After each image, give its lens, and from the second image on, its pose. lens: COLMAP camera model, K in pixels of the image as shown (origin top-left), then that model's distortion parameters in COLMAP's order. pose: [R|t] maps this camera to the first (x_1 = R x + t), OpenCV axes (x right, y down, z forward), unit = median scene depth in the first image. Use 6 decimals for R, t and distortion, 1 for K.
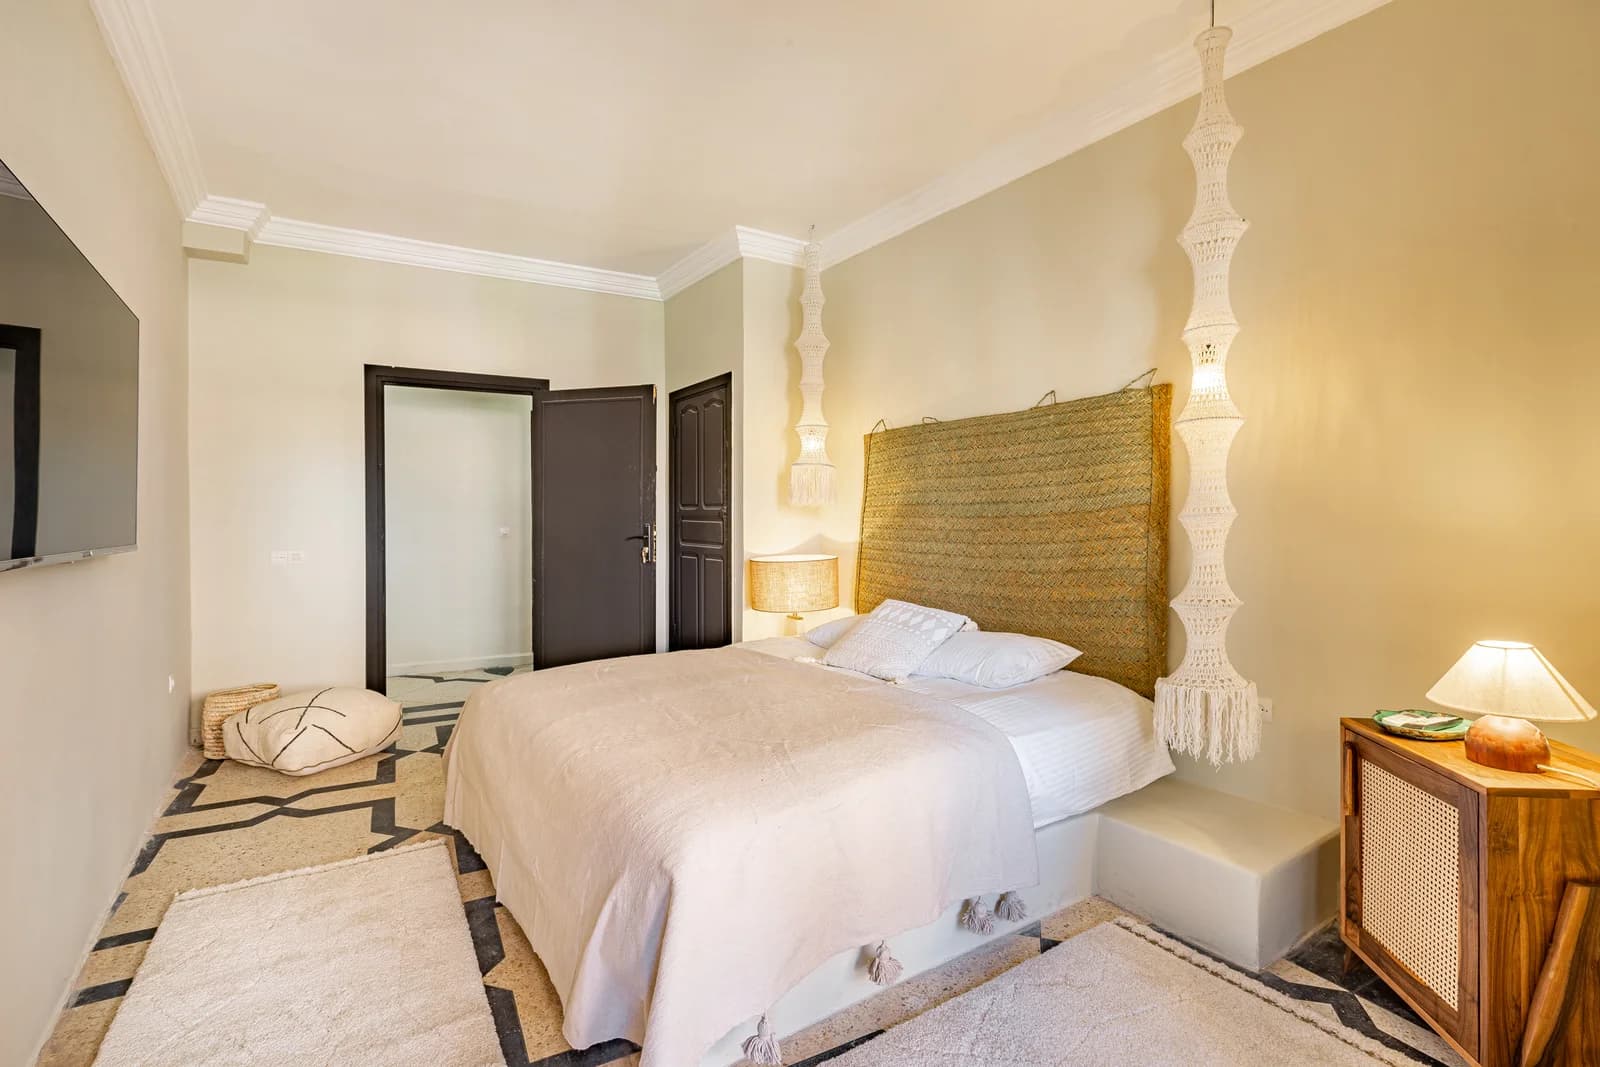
lens RADIAL K [[755.1, 0, 805.5], [0, 755.1, 516.1], [0, 0, 1]] dist [0.000485, 0.000015]
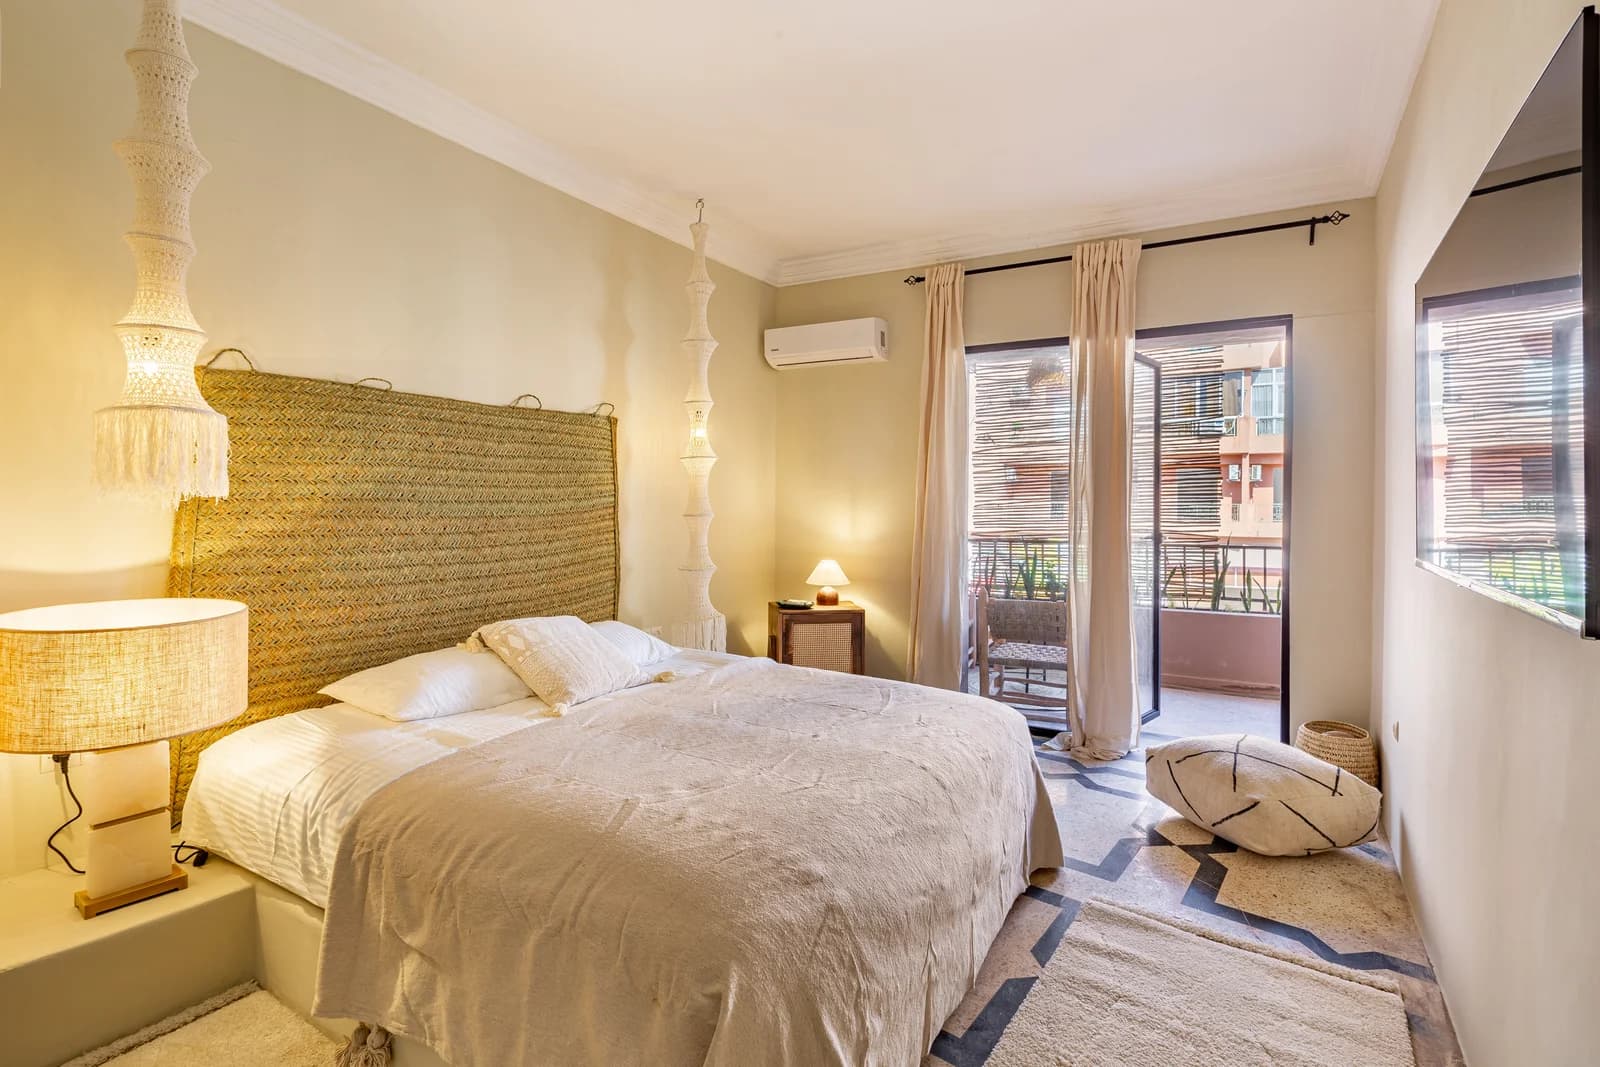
lens RADIAL K [[755.1, 0, 805.5], [0, 755.1, 516.1], [0, 0, 1]] dist [0.000485, 0.000015]
pose [[-0.416524, -0.004587, 0.909113, -0.738021], [0.003046, 0.999975, 0.006441, -0.004165], [-0.909120, 0.005452, -0.416500, 1.038282]]
